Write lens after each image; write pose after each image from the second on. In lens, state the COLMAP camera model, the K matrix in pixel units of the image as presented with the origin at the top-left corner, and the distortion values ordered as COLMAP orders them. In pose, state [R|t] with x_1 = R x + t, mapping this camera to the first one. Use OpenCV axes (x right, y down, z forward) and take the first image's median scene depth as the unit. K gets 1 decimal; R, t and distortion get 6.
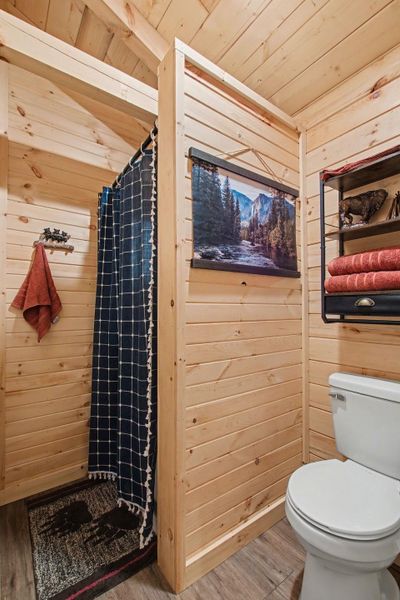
lens RADIAL K [[269.7, 0, 197.7], [0, 269.7, 305.9], [0, 0, 1]] dist [0.002389, -0.001879]
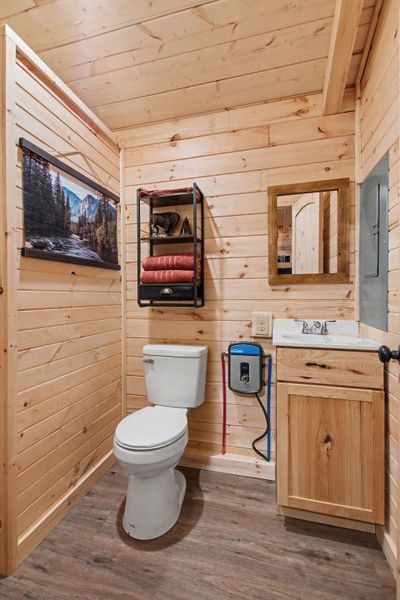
lens RADIAL K [[269.7, 0, 198.4], [0, 269.7, 300.1], [0, 0, 1]] dist [0.002389, -0.001879]
pose [[0.778425, -0.010306, 0.627653, -0.130449], [-0.007010, 0.999660, 0.025108, -0.004186], [-0.627698, -0.023945, 0.778088, -0.194509]]
